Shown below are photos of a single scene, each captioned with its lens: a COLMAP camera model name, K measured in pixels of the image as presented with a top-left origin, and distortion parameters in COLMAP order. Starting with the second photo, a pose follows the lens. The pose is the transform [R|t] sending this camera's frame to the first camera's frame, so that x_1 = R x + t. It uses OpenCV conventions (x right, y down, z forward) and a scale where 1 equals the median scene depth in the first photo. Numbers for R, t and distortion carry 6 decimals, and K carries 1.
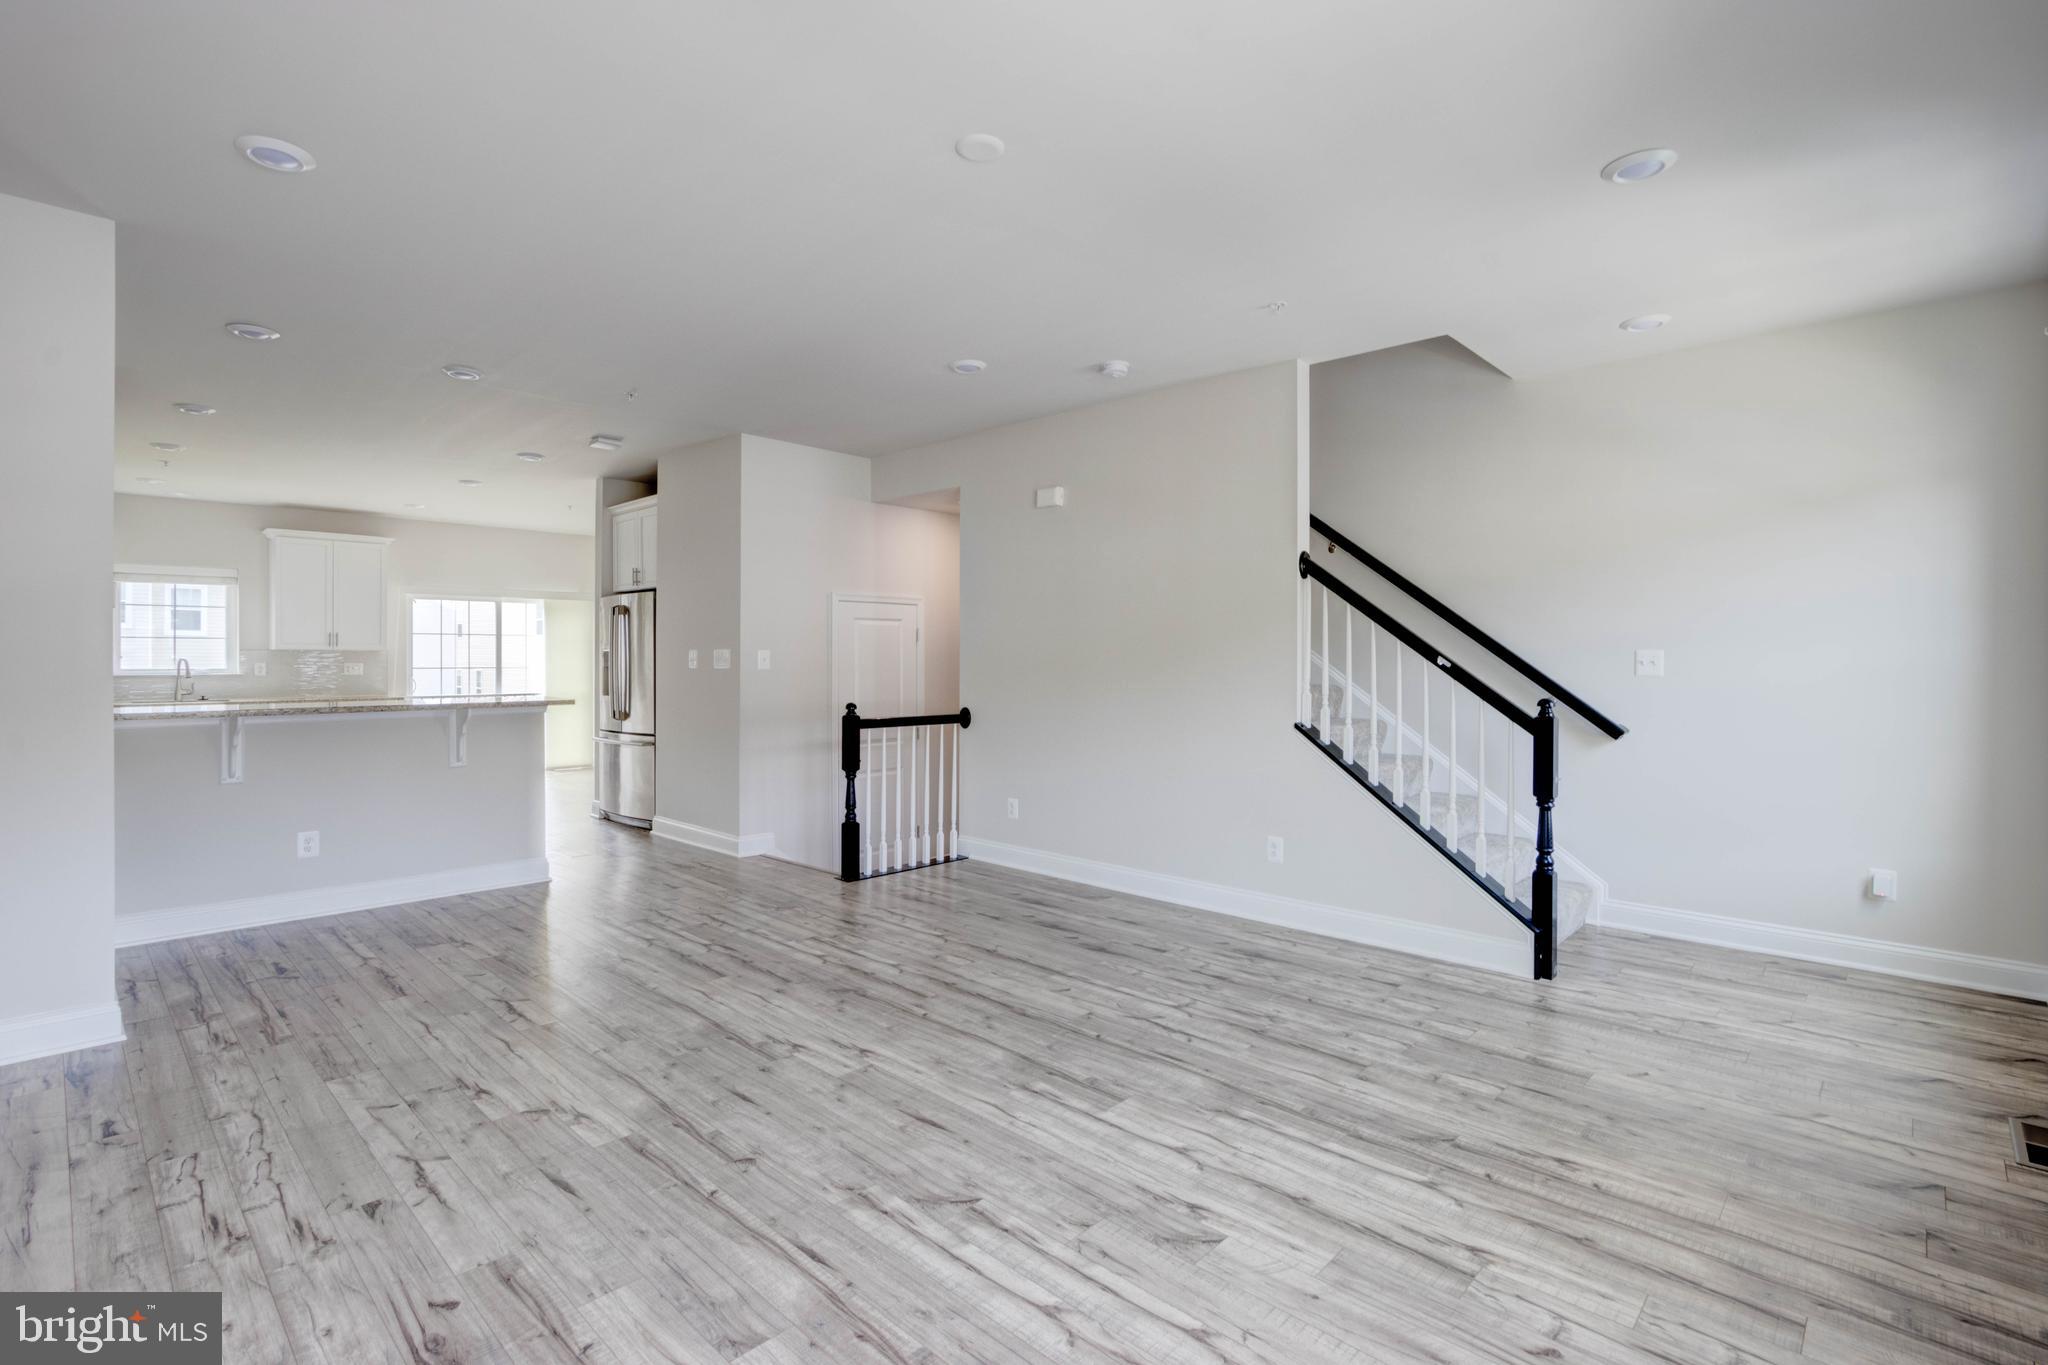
lens RADIAL K [[948.7, 0, 1020.0], [0, 948.7, 659.4], [0, 0, 1]] dist [-0.017058, 0.001797]
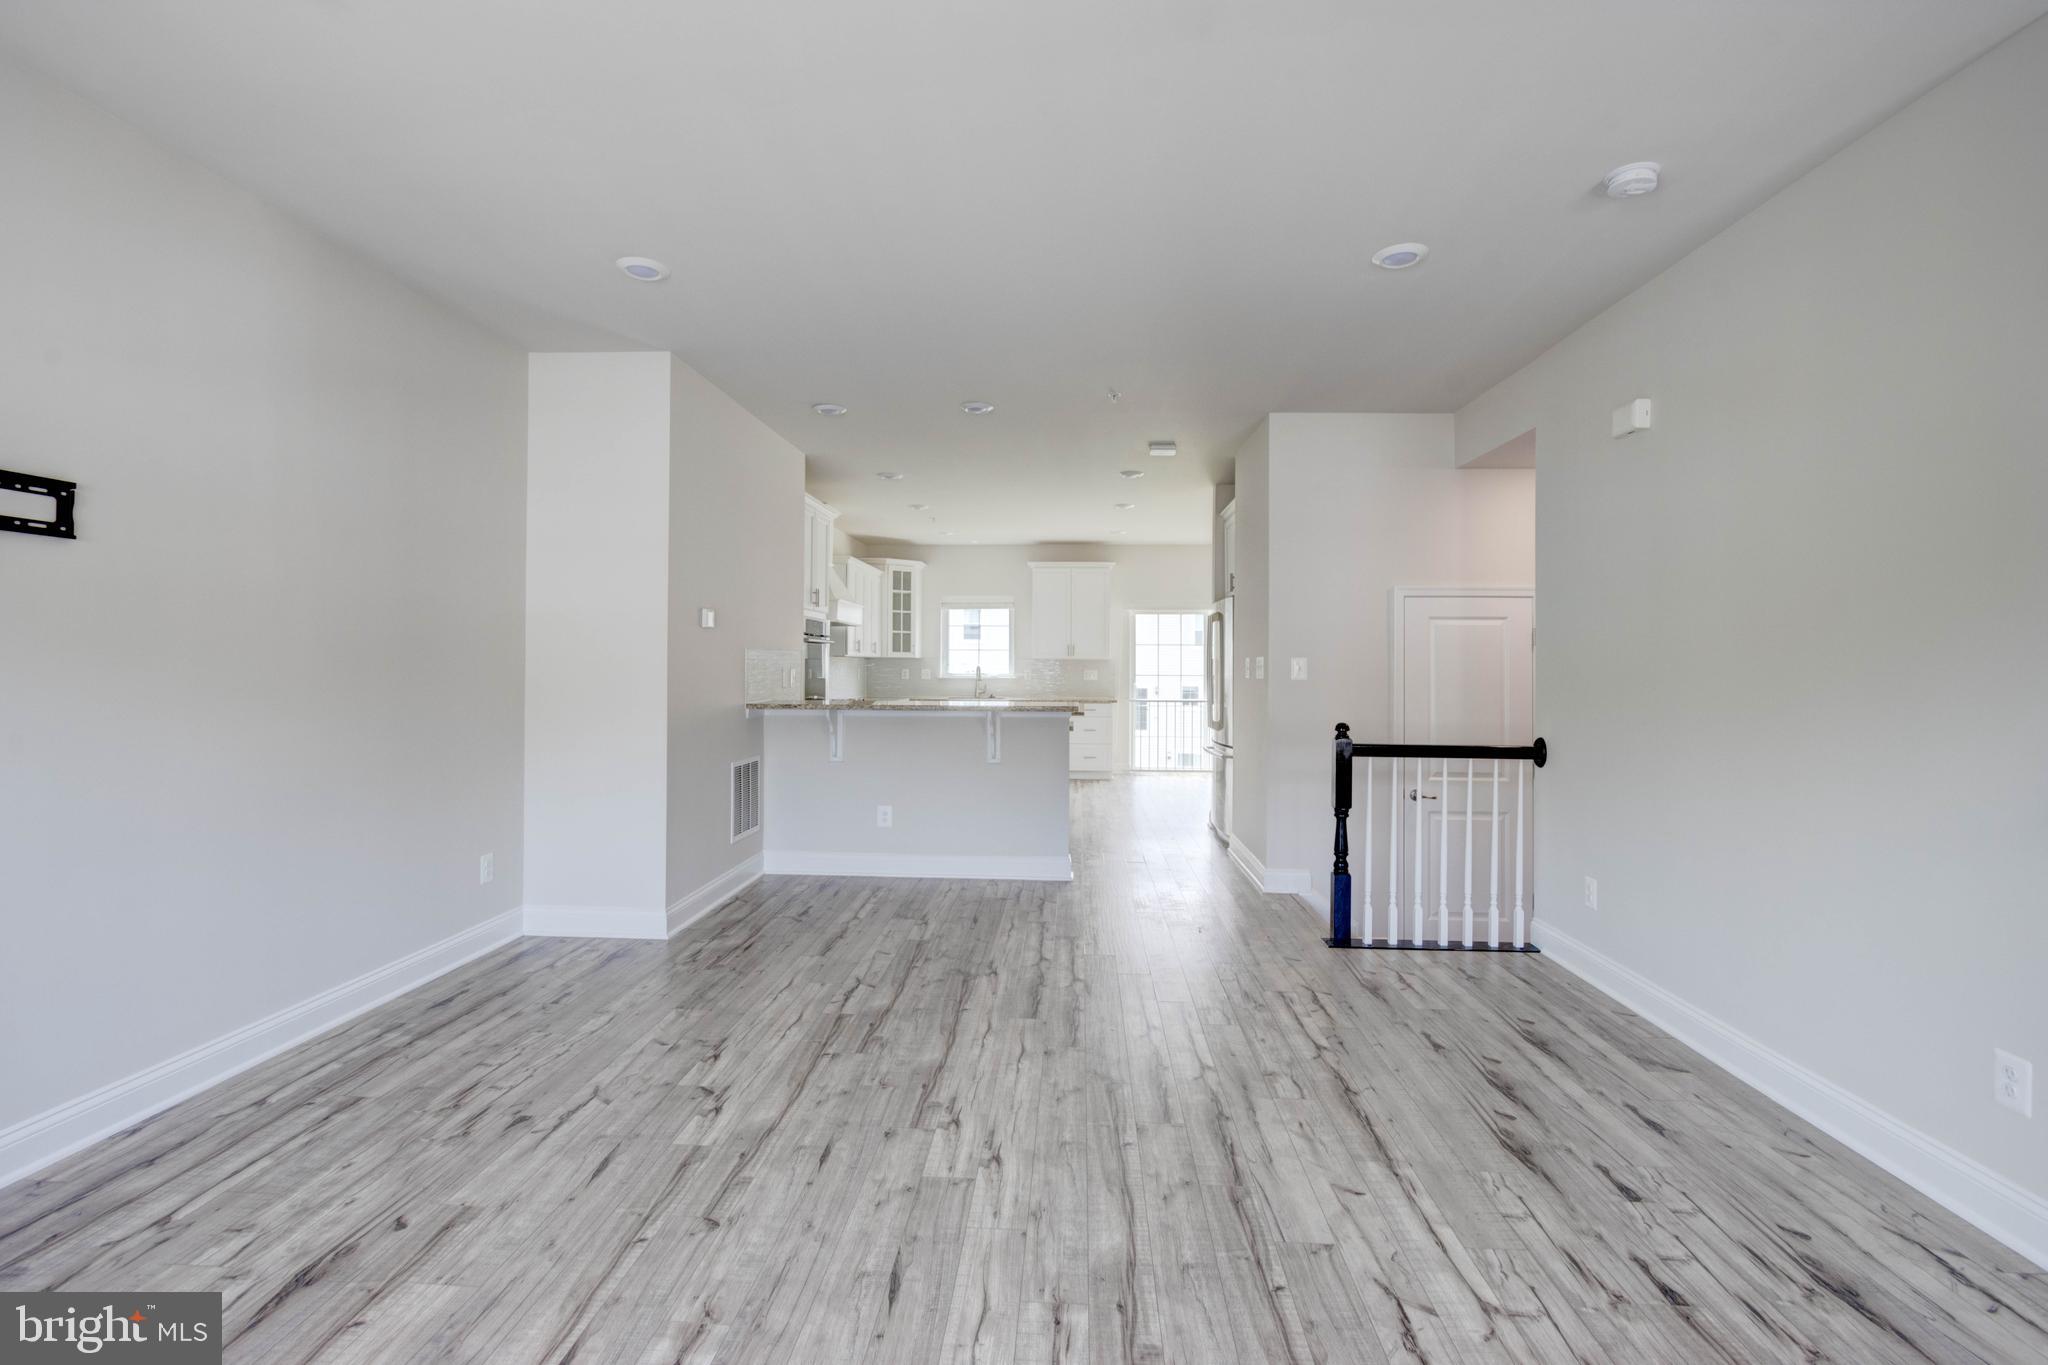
lens RADIAL K [[946.0, 0, 1020.3], [0, 946.0, 660.7], [0, 0, 1]] dist [-0.016966, 0.002334]
pose [[0.646188, -0.000850, -0.763178, 0.368919], [-0.005983, 0.999963, -0.006179, -0.000314], [0.763155, 0.008559, 0.646159, 0.406774]]
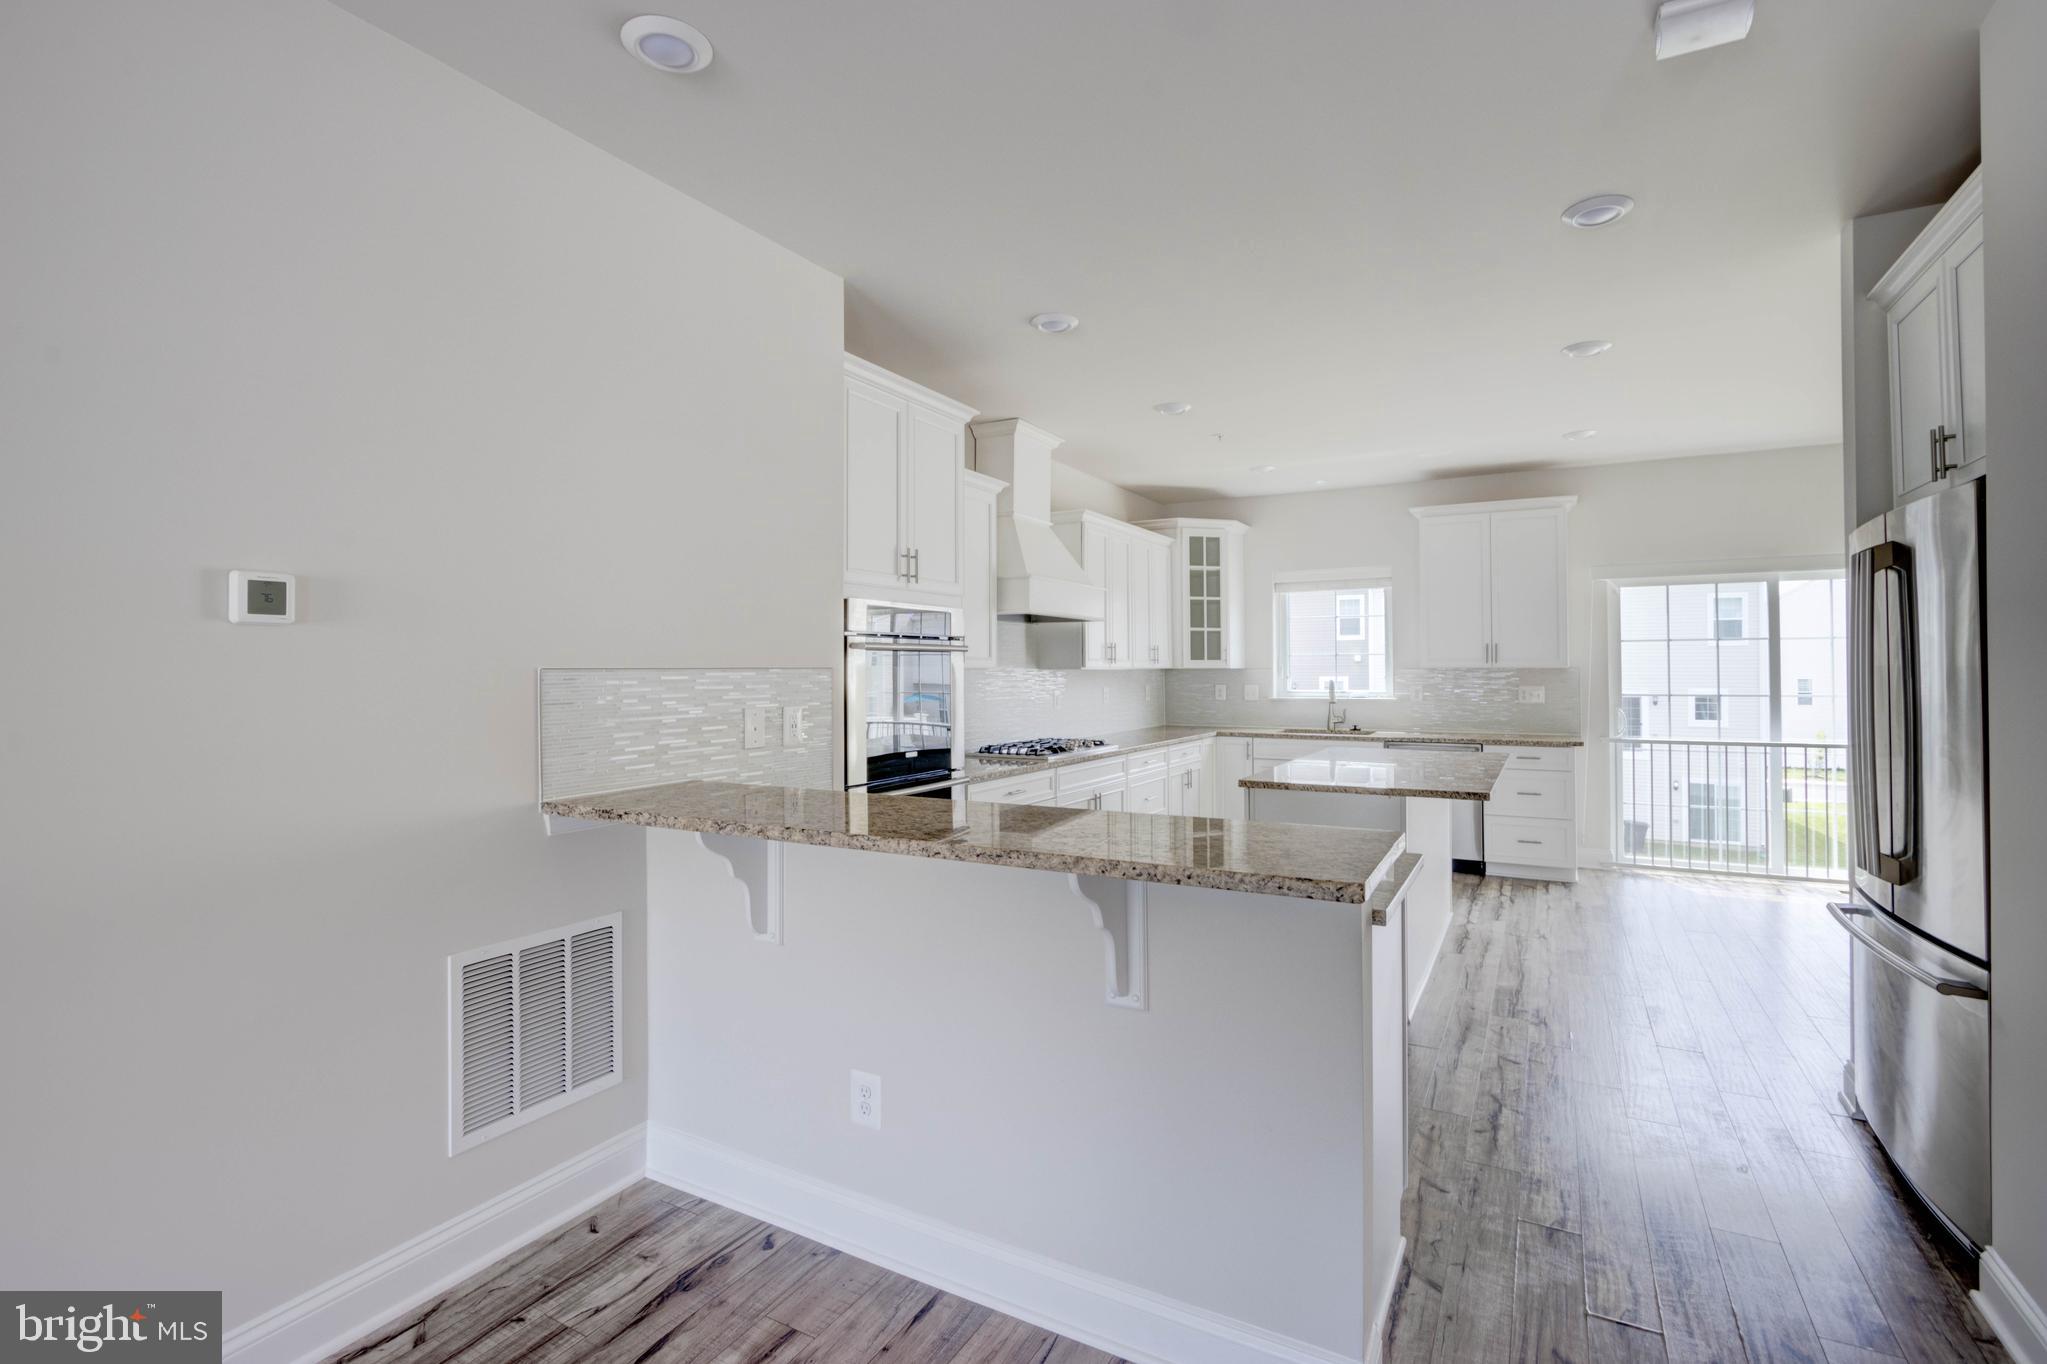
lens RADIAL K [[951.0, 0, 1036.3], [0, 951.0, 655.9], [0, 0, 1]] dist [-0.000696, 0.000631]
pose [[0.265837, -0.015232, -0.963898, -0.326425], [0.004782, 0.999884, -0.014482, -0.024748], [0.964006, -0.000759, 0.265879, 1.166384]]
